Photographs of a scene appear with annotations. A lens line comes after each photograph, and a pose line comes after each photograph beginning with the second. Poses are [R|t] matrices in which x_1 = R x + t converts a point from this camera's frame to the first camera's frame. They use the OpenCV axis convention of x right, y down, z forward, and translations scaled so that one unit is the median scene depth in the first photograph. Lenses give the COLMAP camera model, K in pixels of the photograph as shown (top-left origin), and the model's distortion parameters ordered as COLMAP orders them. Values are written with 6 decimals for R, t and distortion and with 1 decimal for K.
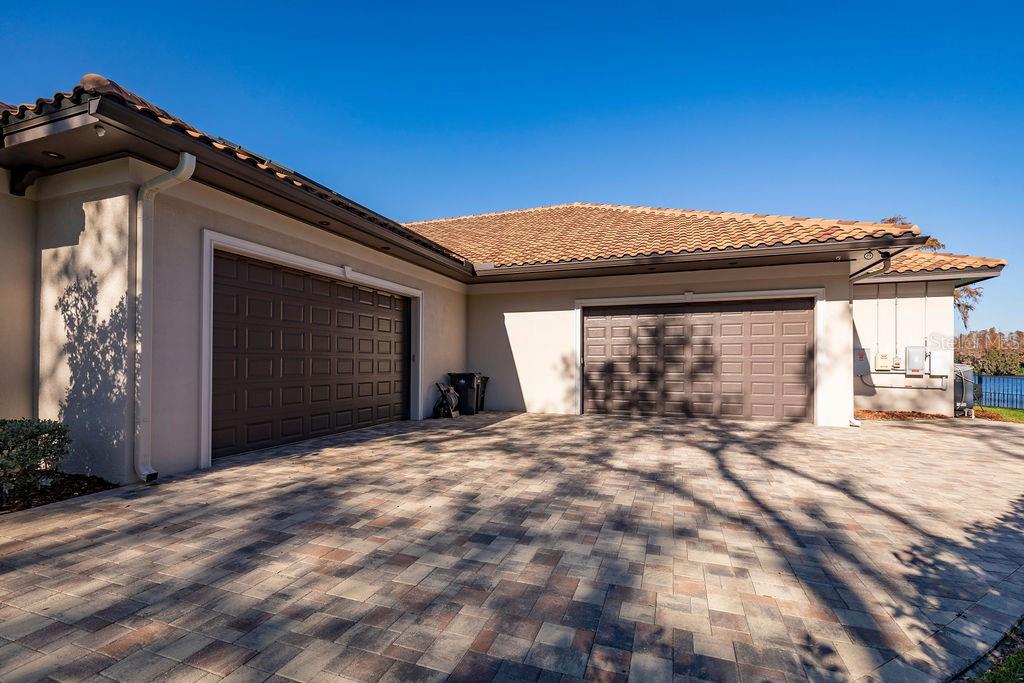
lens RADIAL K [[474.5, 0, 501.9], [0, 474.5, 355.8], [0, 0, 1]] dist [0.002075, 0.000541]
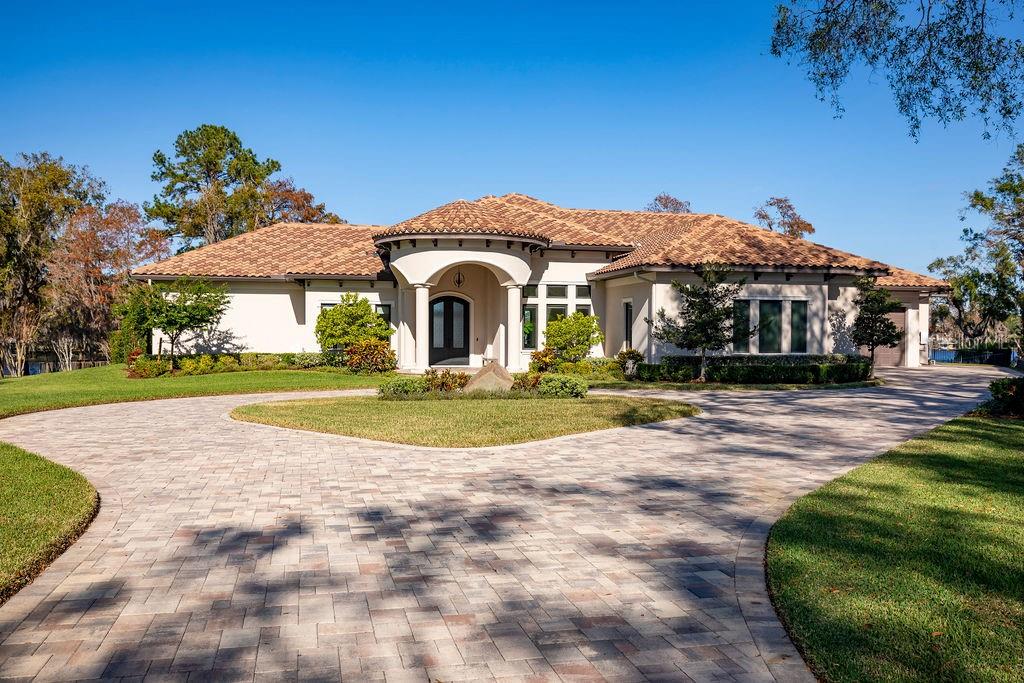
lens RADIAL K [[921.3, 0, 470.6], [0, 921.3, 382.2], [0, 0, 1]] dist [0.003335, -0.008858]
pose [[0.855254, -0.026771, 0.517517, -6.077624], [-0.004548, 0.998238, 0.059155, -0.045198], [-0.518189, -0.052946, 0.853625, -2.943398]]
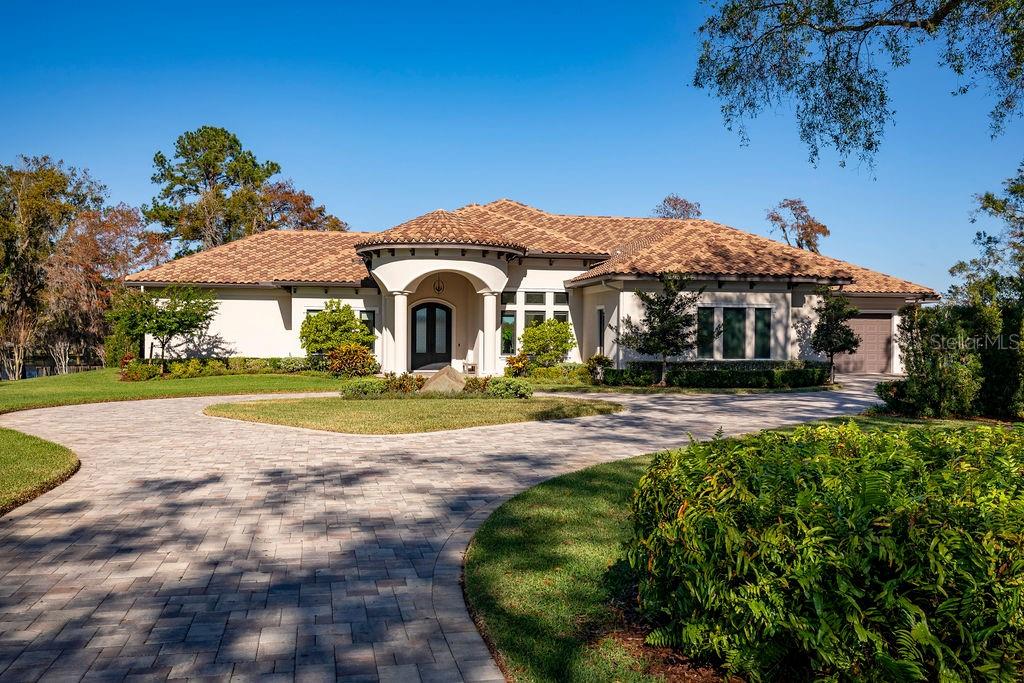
lens RADIAL K [[986.4, 0, 456.9], [0, 986.4, 379.2], [0, 0, 1]] dist [0.002786, 0.019537]
pose [[0.872923, -0.017583, 0.487542, -6.157959], [-0.006690, 0.998825, 0.048002, -0.057345], [-0.487813, -0.045164, 0.871779, -3.679015]]
